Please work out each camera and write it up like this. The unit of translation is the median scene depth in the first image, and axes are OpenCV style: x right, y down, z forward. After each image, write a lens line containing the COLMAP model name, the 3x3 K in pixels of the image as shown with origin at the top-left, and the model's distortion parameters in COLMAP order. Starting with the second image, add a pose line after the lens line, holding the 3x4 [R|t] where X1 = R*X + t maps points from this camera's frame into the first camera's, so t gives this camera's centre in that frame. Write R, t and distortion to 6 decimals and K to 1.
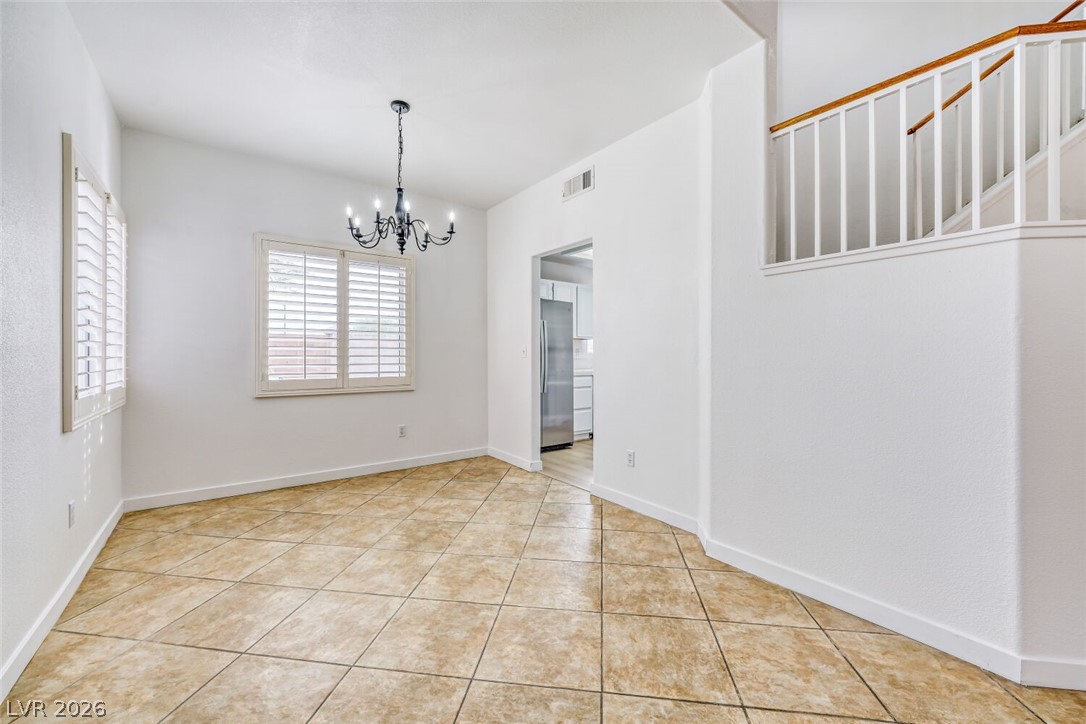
lens RADIAL K [[427.1, 0, 545.8], [0, 427.1, 358.6], [0, 0, 1]] dist [-0.003207, 0.000337]
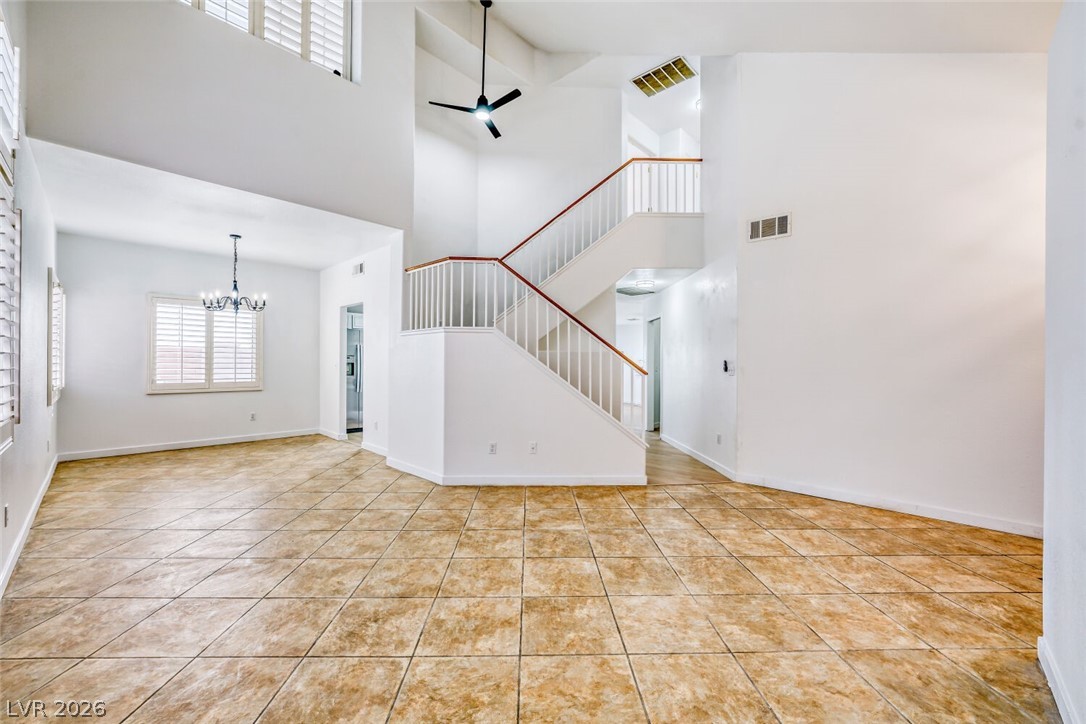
lens RADIAL K [[427.1, 0, 540.4], [0, 427.1, 365.1], [0, 0, 1]] dist [-0.003207, 0.000337]
pose [[0.988364, 0.005928, 0.151993, 0.515971], [-0.005750, 0.999982, -0.001611, -0.023073], [-0.152000, 0.000718, 0.988380, -0.775832]]
